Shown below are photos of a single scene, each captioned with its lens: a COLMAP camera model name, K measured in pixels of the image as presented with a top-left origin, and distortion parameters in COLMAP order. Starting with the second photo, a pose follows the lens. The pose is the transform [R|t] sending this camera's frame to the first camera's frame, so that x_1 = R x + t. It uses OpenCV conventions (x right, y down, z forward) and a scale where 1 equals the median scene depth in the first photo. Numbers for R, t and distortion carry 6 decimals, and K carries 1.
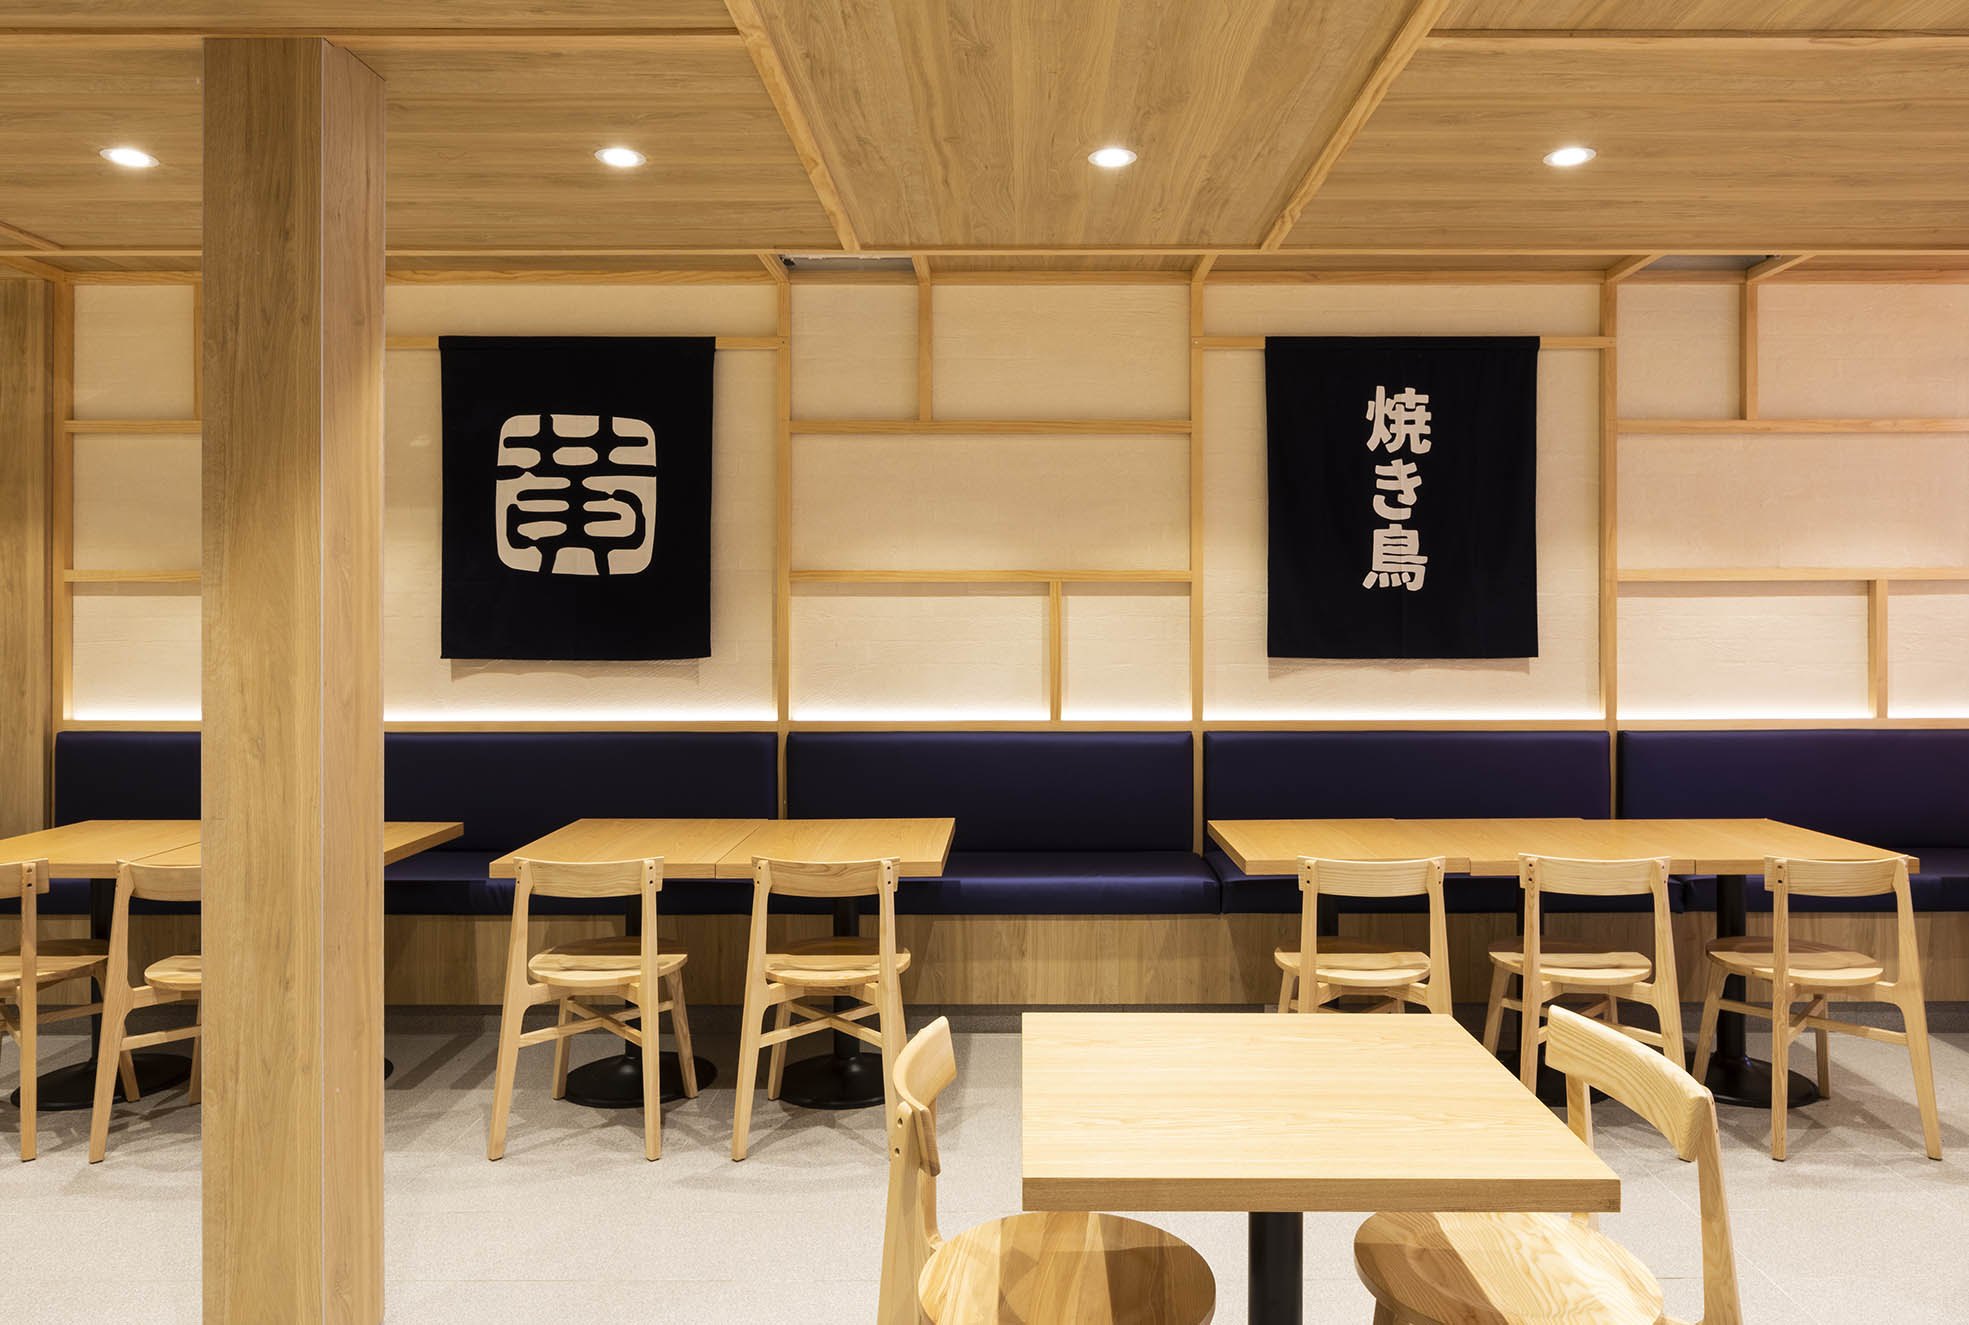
lens RADIAL K [[1228.7, 0, 987.5], [0, 1228.7, 621.0], [0, 0, 1]] dist [0.001565, 0.001242]
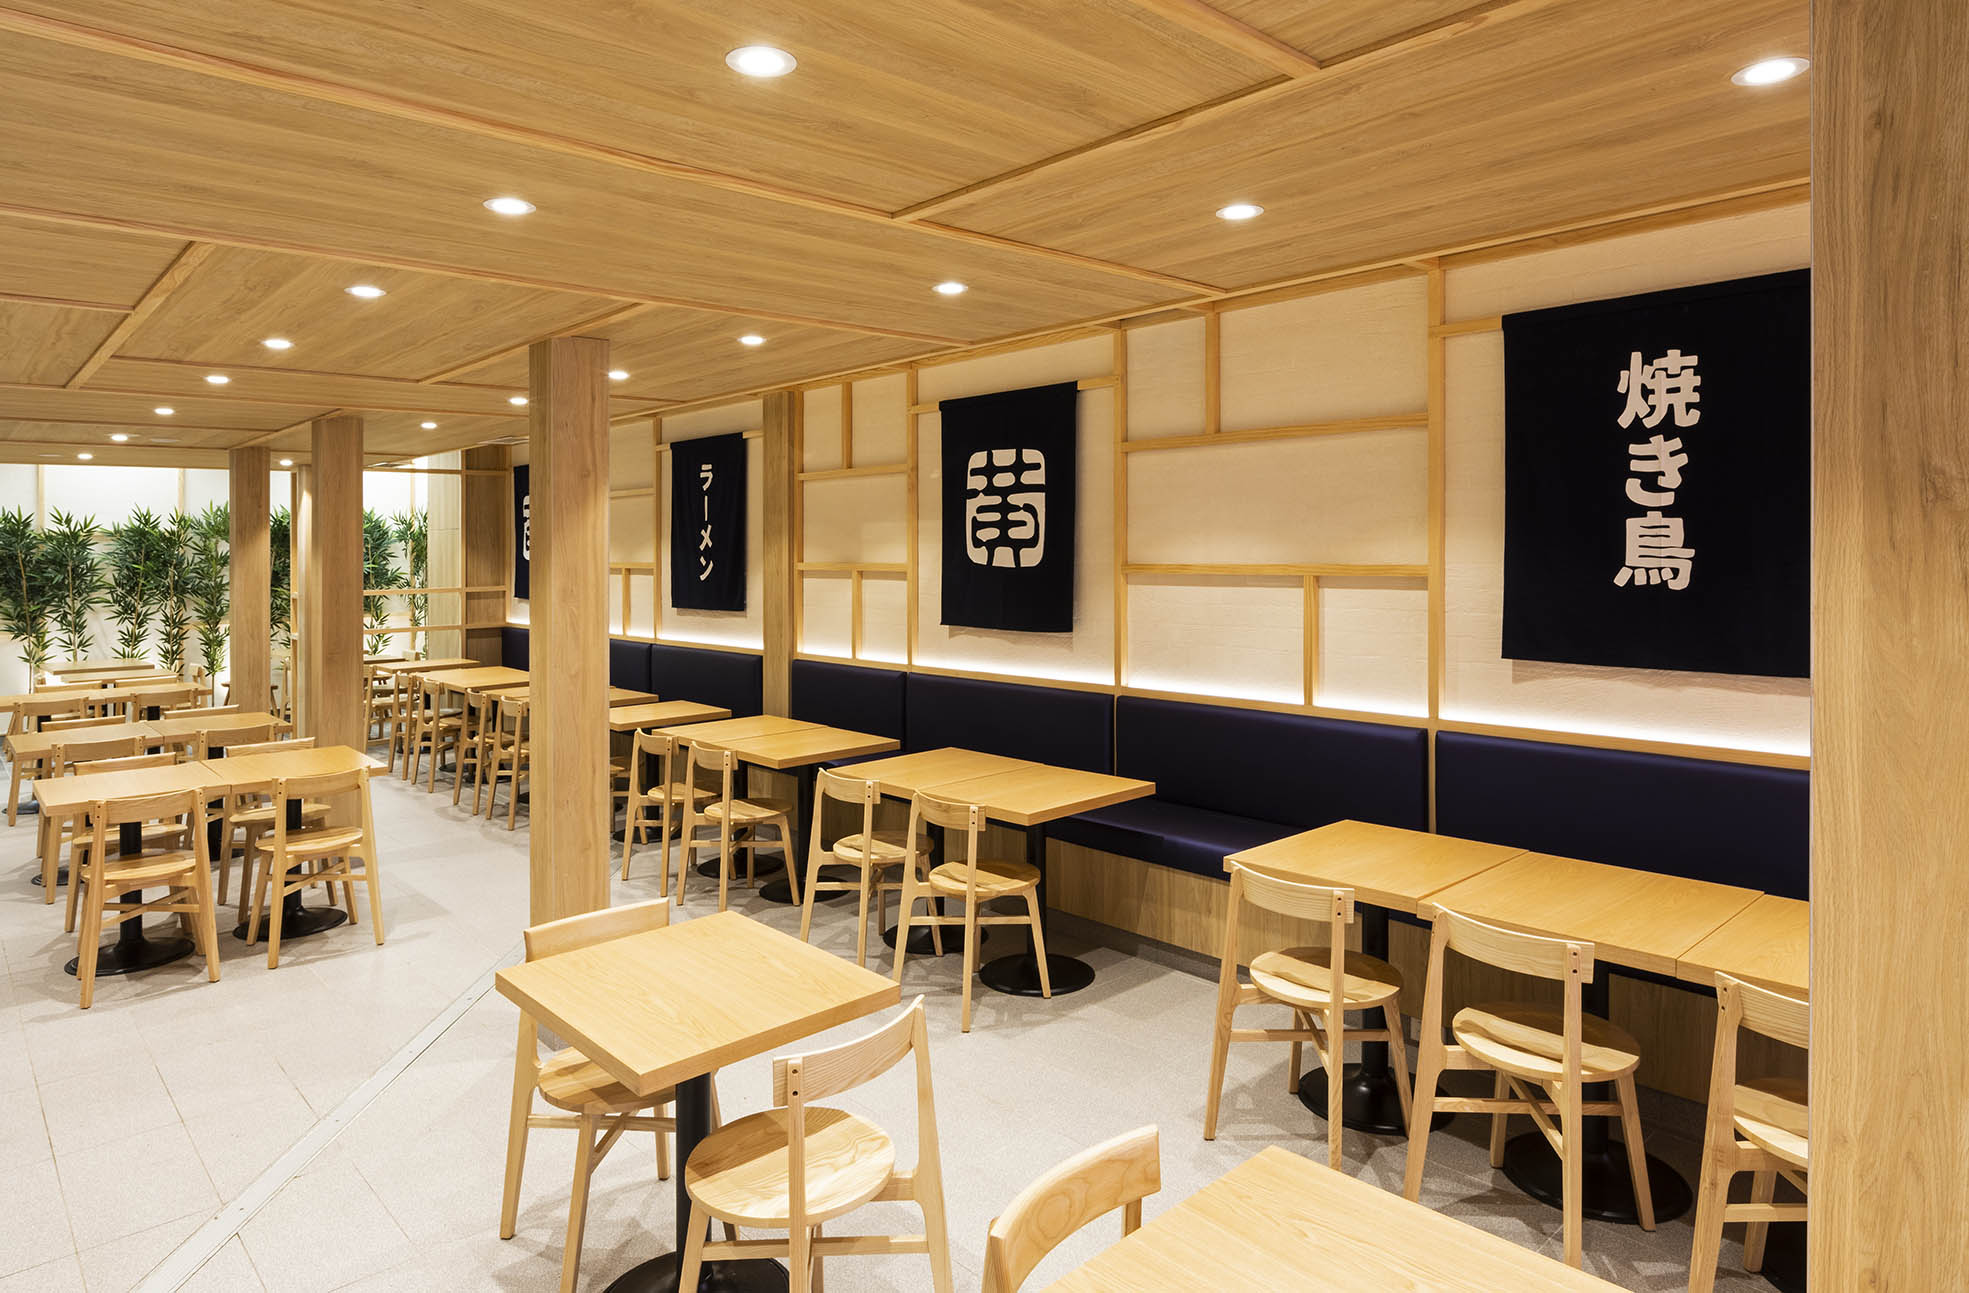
lens RADIAL K [[1174.5, 0, 1016.5], [0, 1174.5, 543.1], [0, 0, 1]] dist [0.004016, -0.038135]
pose [[0.685186, -0.010646, -0.728291, 0.621756], [0.014093, 0.999900, -0.001358, -0.061962], [0.728232, -0.009333, 0.685267, 0.116849]]
